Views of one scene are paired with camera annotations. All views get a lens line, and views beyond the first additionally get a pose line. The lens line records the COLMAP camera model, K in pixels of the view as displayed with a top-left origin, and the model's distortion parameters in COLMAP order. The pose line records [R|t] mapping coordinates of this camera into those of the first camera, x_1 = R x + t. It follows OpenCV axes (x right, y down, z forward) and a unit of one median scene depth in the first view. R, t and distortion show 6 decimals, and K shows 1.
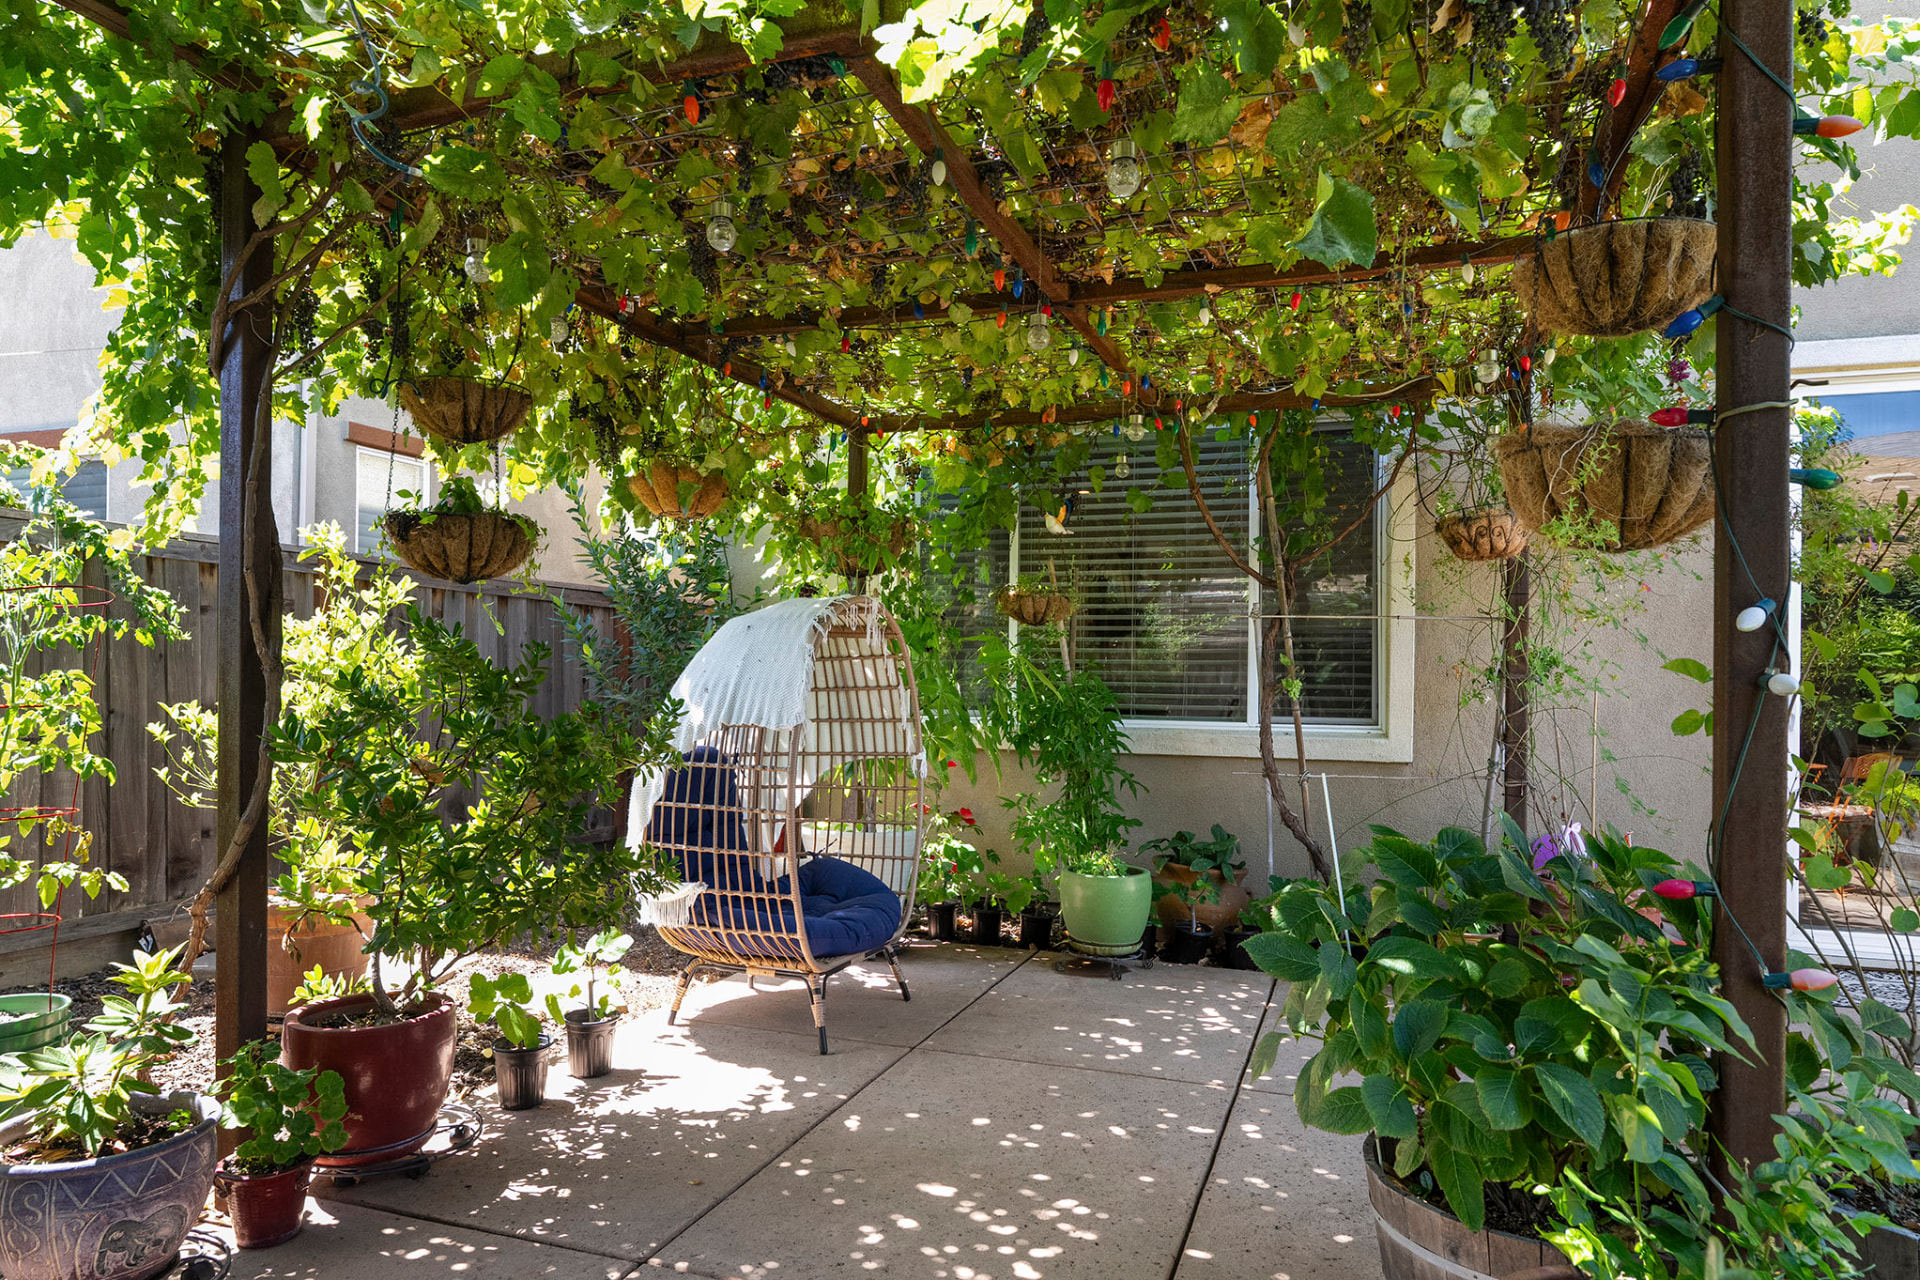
lens RADIAL K [[1200.6, 0, 958.9], [0, 1200.6, 665.9], [0, 0, 1]] dist [0.002763, 0.000572]
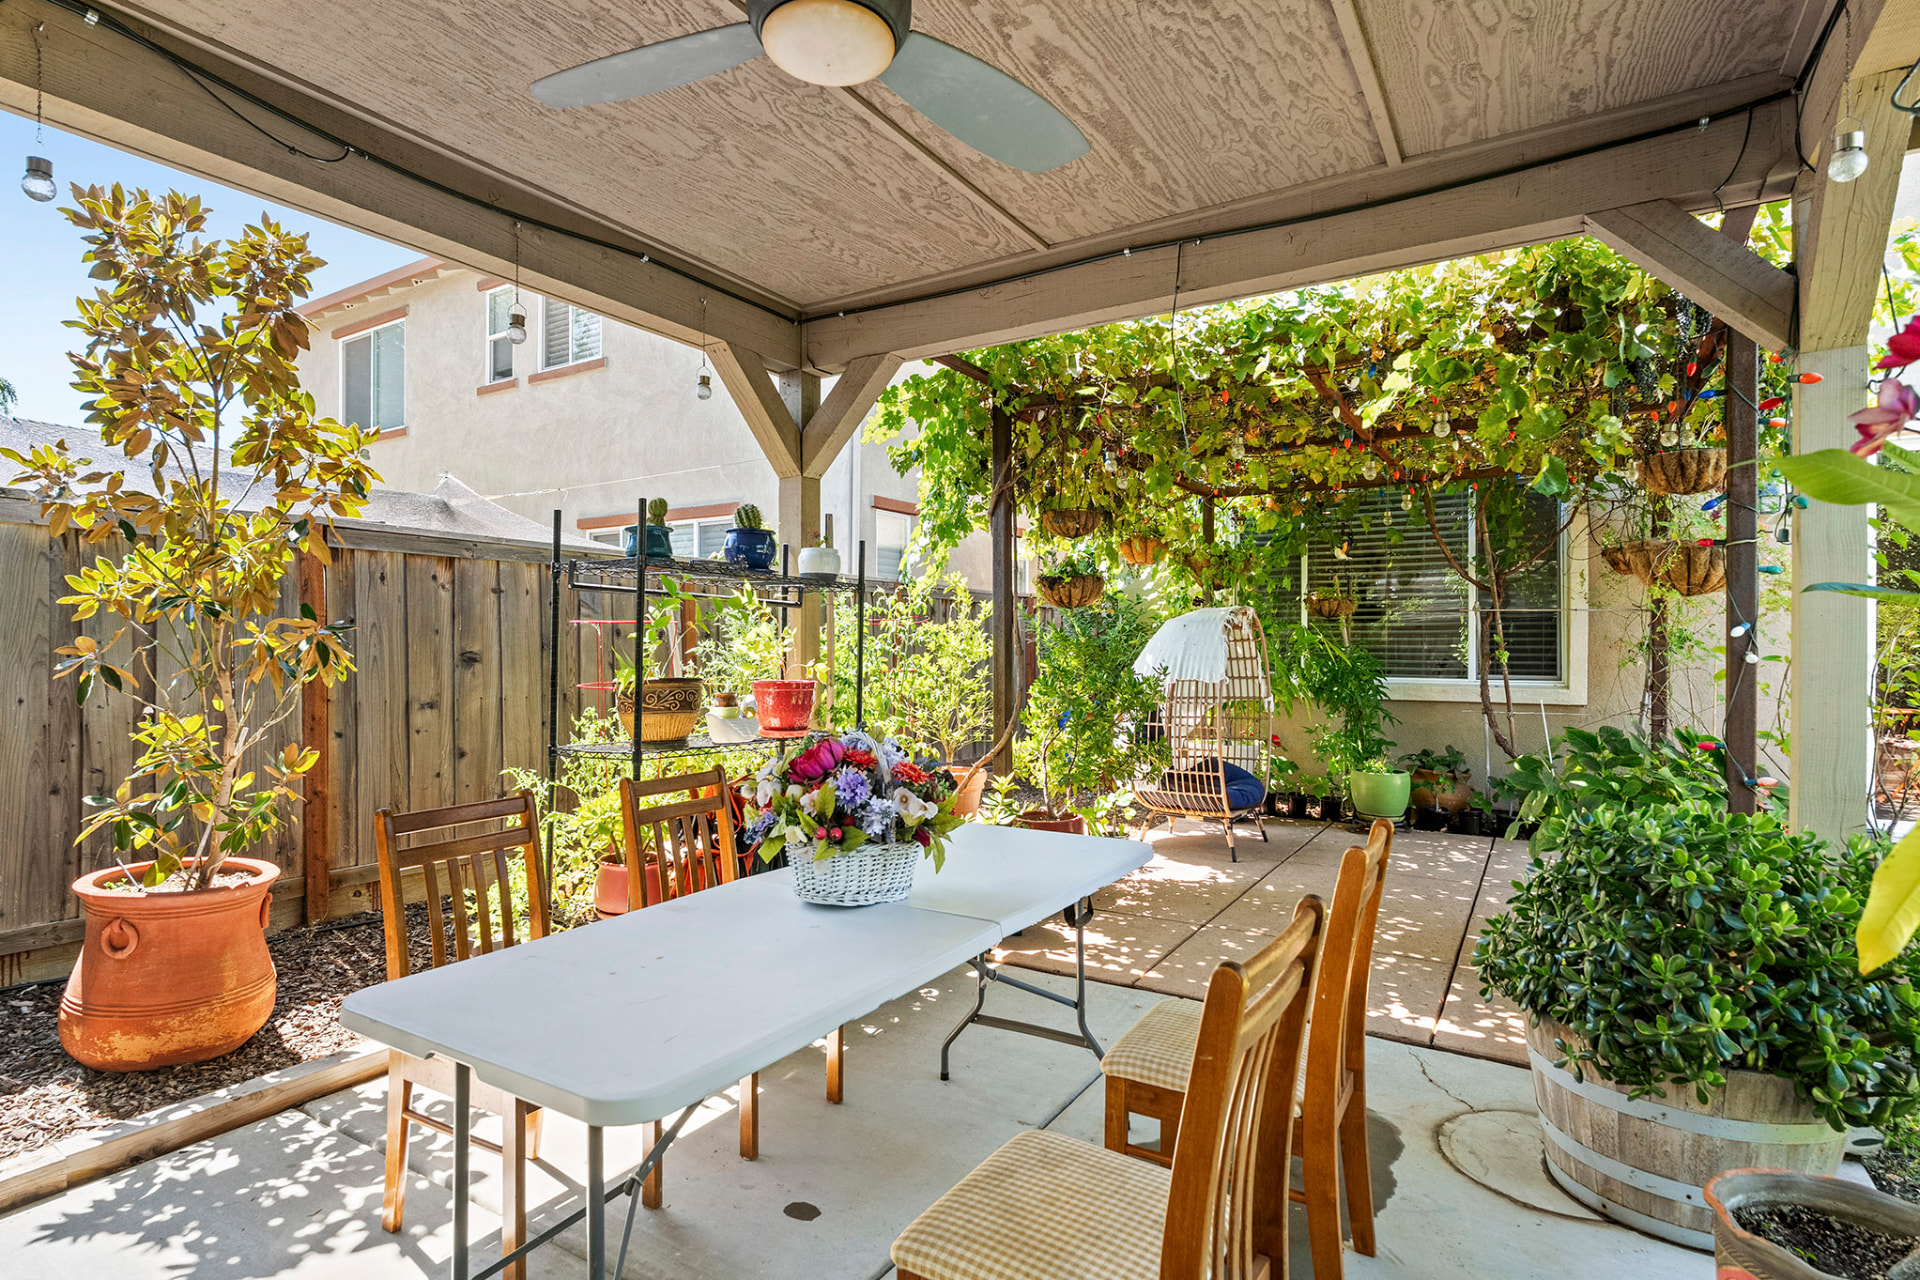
lens RADIAL K [[1074.1, 0, 960.0], [0, 1074.1, 640.0], [0, 0, 1]] dist [0.000198, 0.000850]
pose [[0.985910, -0.009122, -0.167029, -0.185361], [0.010219, 0.999931, 0.005715, -0.018264], [0.166965, -0.007341, 0.985936, -0.495653]]
